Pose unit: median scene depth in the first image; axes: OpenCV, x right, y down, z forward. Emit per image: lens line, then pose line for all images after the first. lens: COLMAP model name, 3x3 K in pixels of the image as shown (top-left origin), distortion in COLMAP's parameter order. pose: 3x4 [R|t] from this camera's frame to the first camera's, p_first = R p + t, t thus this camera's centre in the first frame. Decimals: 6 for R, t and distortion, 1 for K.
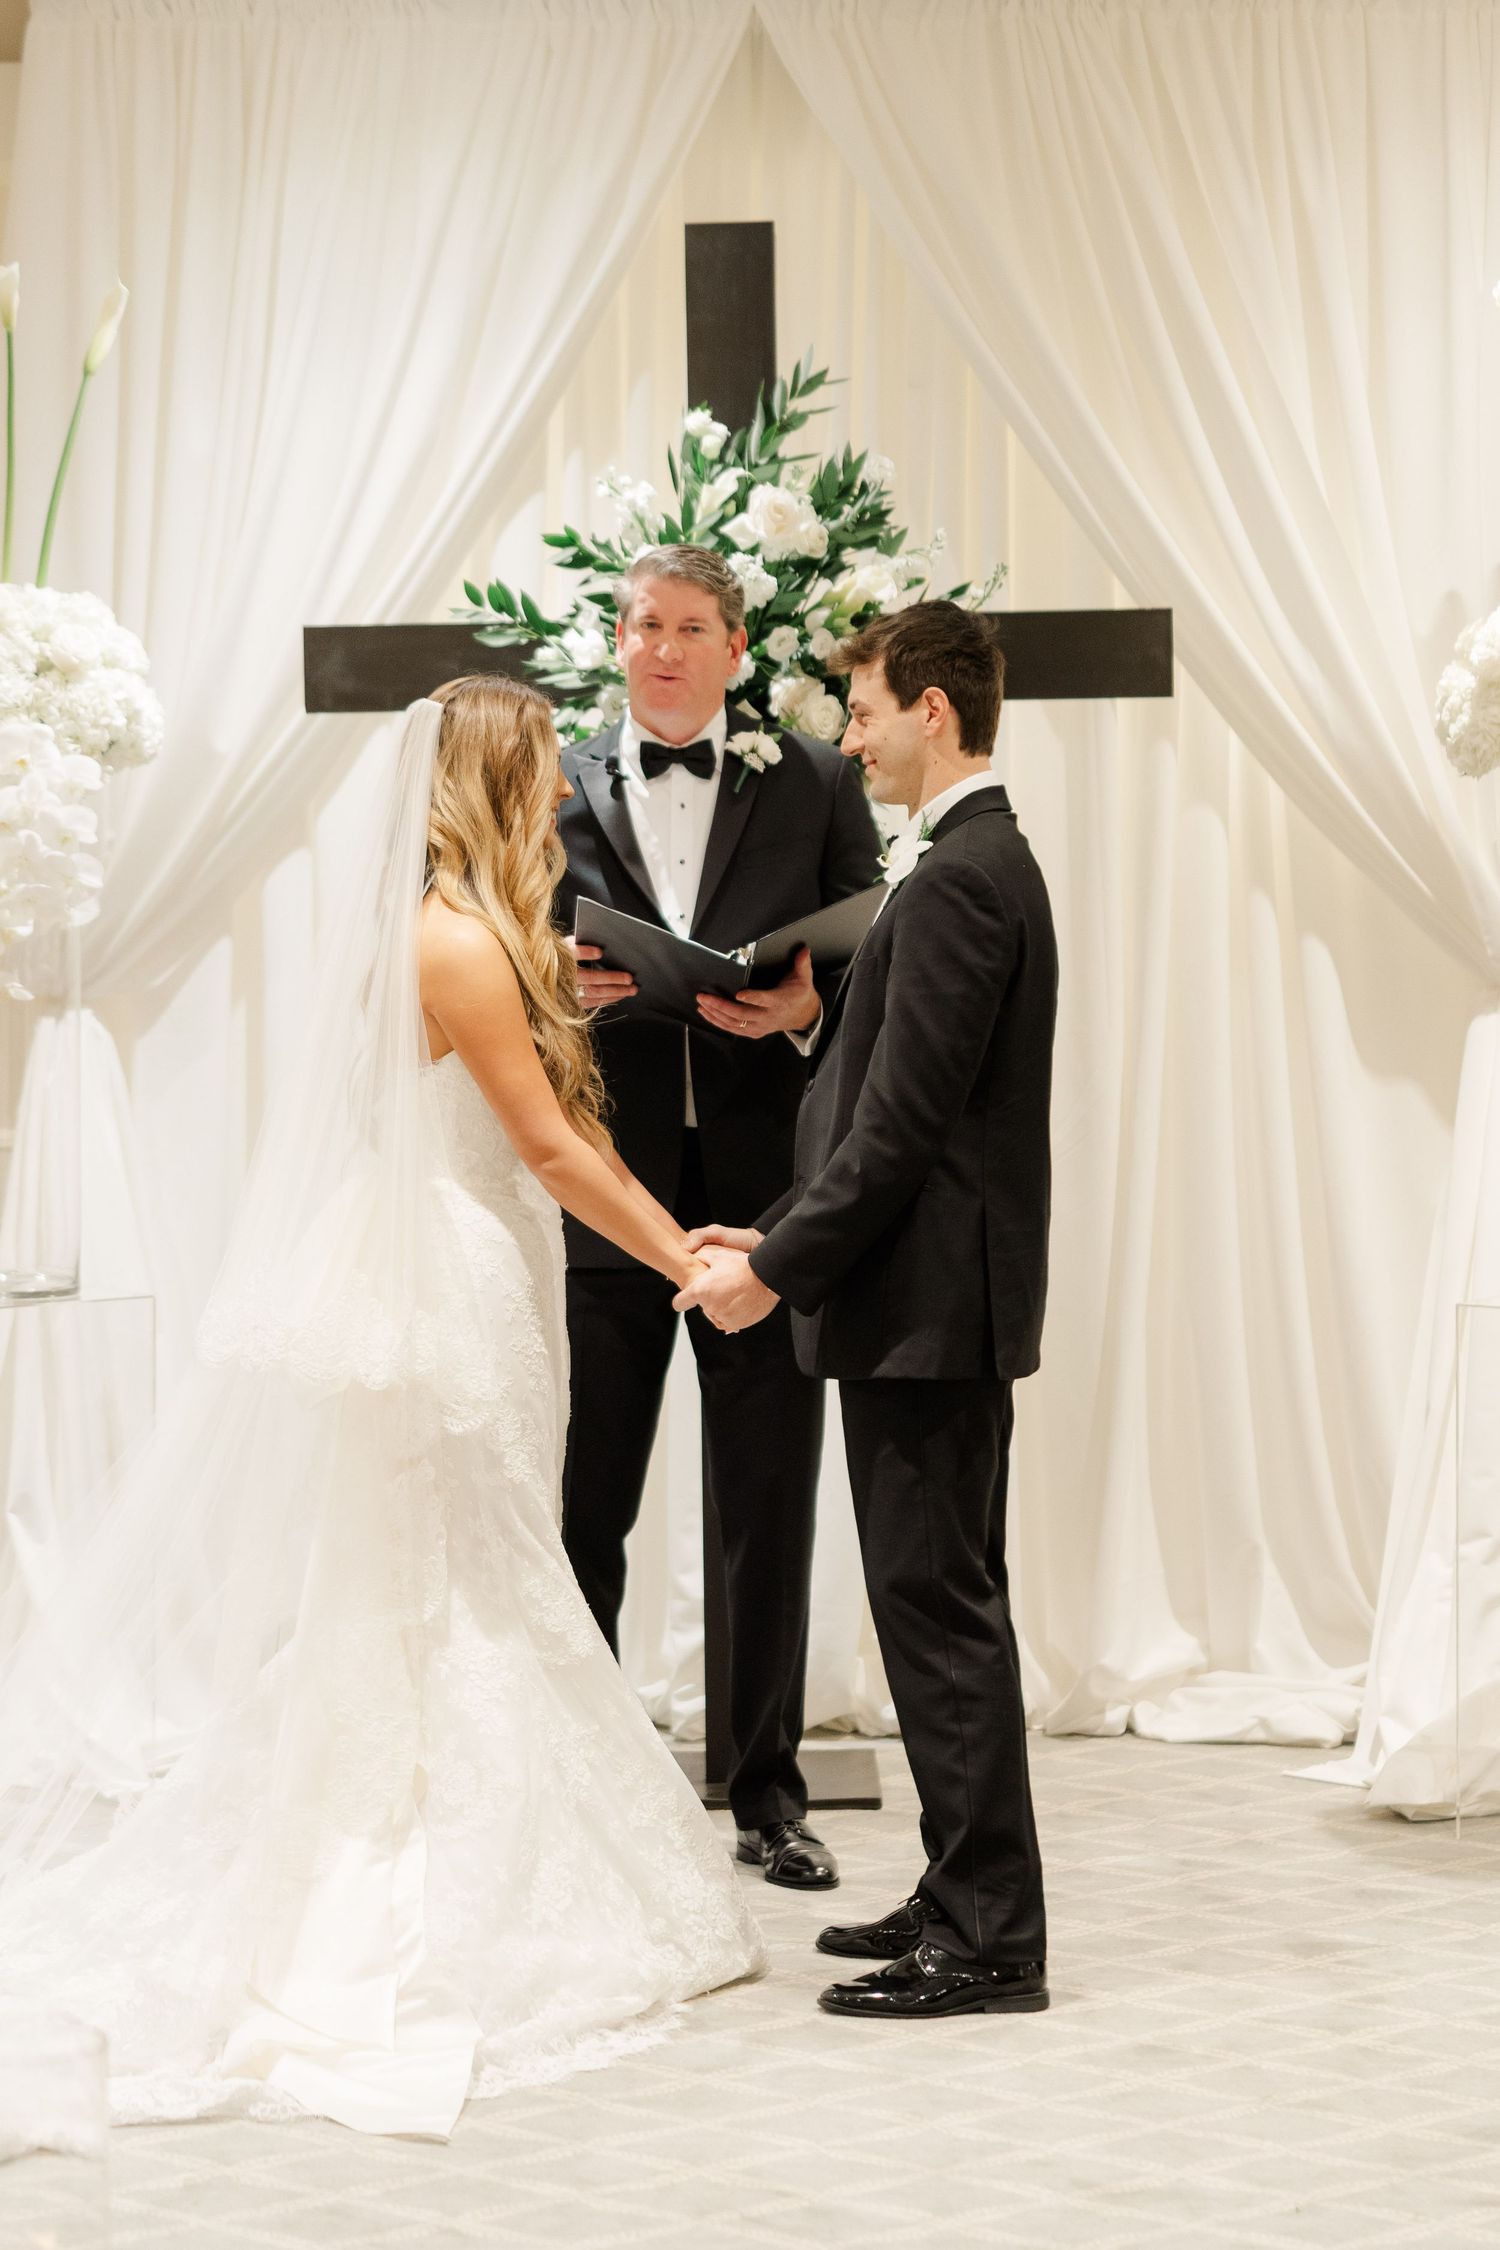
lens RADIAL K [[4488.9, 0, 750.0], [0, 4488.9, 1125.0], [0, 0, 1]] dist [-0.025069, -0.089444]
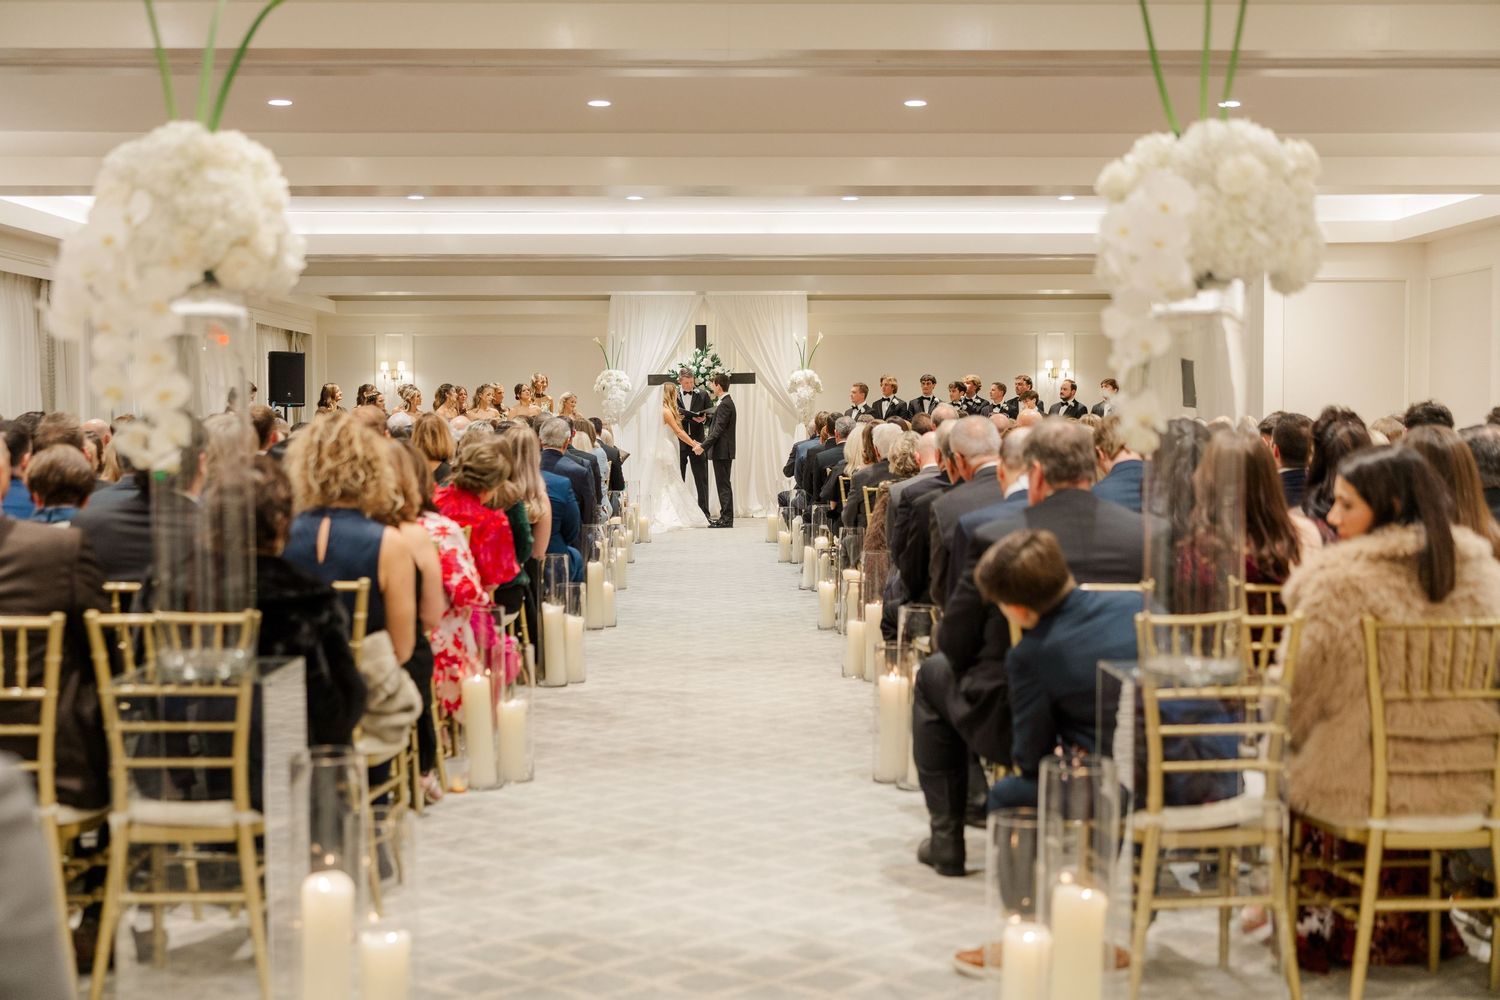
lens RADIAL K [[1856.0, 0, 750.0], [0, 1856.0, 500.0], [0, 0, 1]] dist [0.000459, -0.000099]
pose [[0.999933, 0.006834, -0.009363, 0.118221], [-0.007015, 0.999785, -0.019495, 0.180275], [0.009227, 0.019559, 0.999766, -2.359259]]
